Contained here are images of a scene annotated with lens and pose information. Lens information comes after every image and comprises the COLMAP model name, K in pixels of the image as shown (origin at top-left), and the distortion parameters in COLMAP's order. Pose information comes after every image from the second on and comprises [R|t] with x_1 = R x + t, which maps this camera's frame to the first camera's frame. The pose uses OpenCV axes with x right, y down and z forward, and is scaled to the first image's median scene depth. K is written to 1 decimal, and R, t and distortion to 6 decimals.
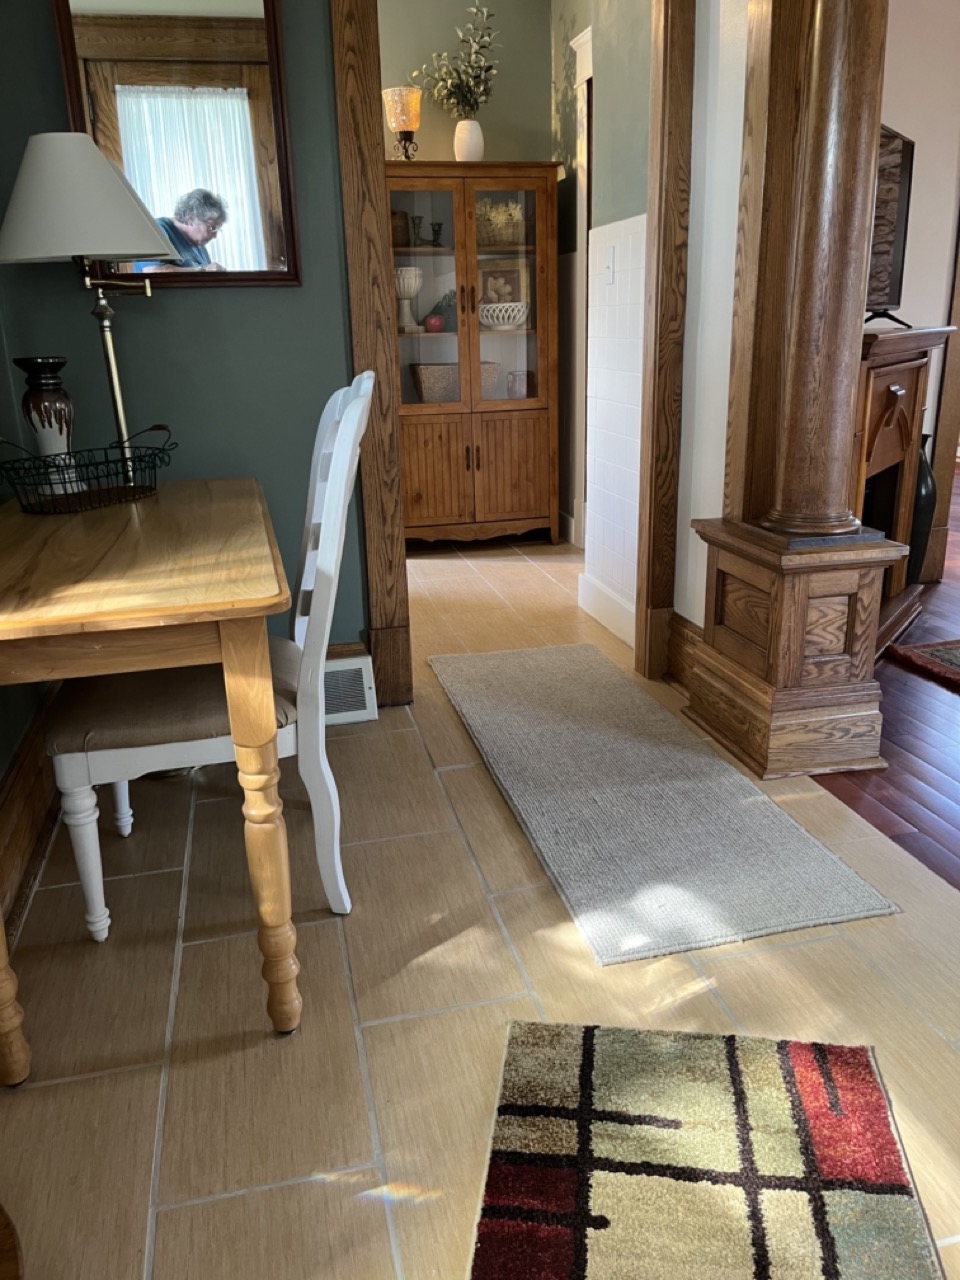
lens RADIAL K [[973.9, 0, 478.8], [0, 973.9, 641.2], [0, 0, 1]] dist [0.056244, -0.085035]
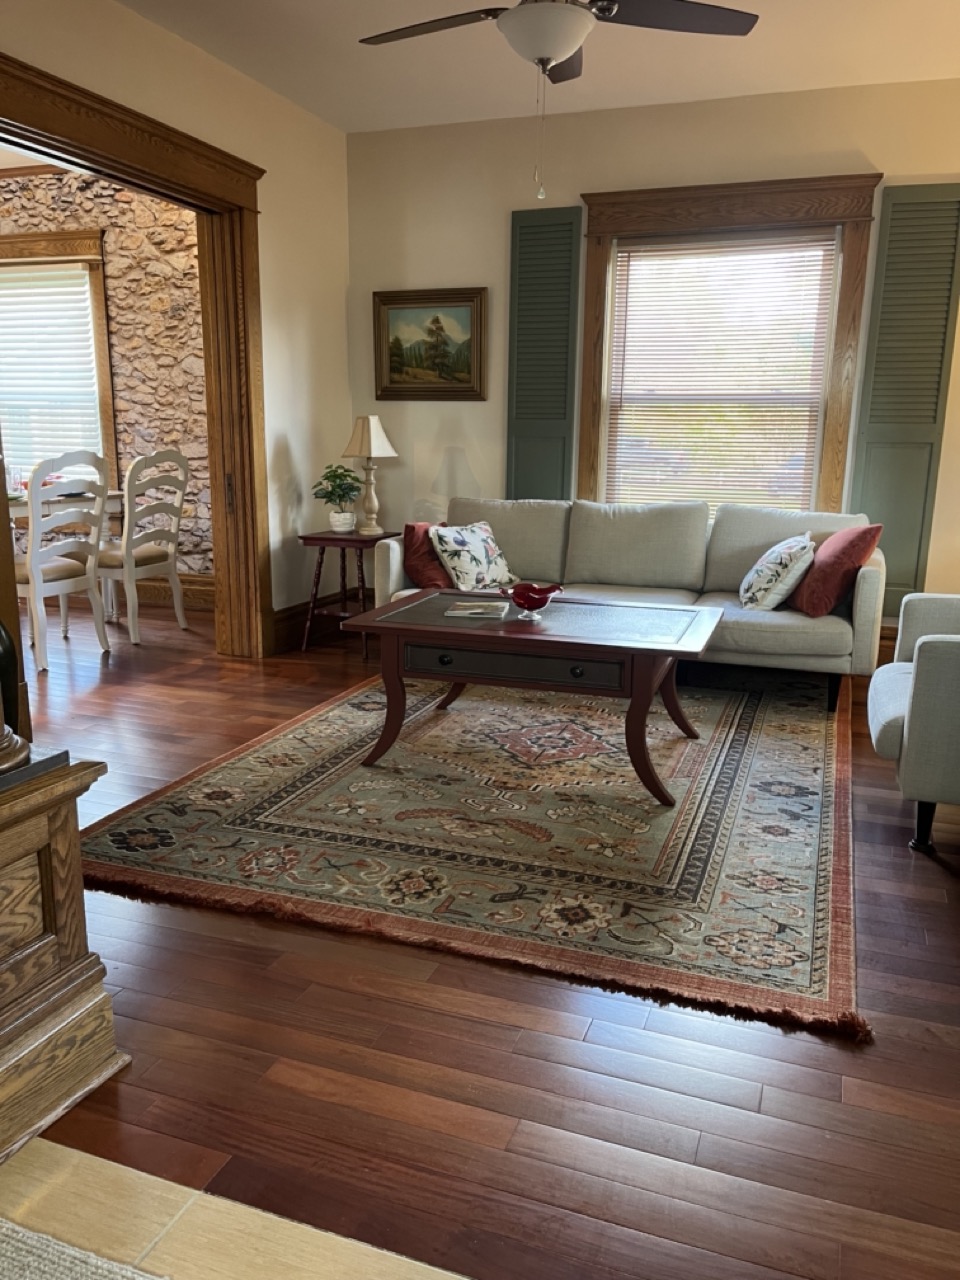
lens RADIAL K [[973.9, 0, 479.6], [0, 973.9, 641.8], [0, 0, 1]] dist [0.056244, -0.085035]
pose [[0.559362, -0.145473, 0.816059, 0.020033], [0.233401, 0.972289, 0.013340, -0.121920], [-0.795386, 0.183007, 0.577815, 0.341471]]
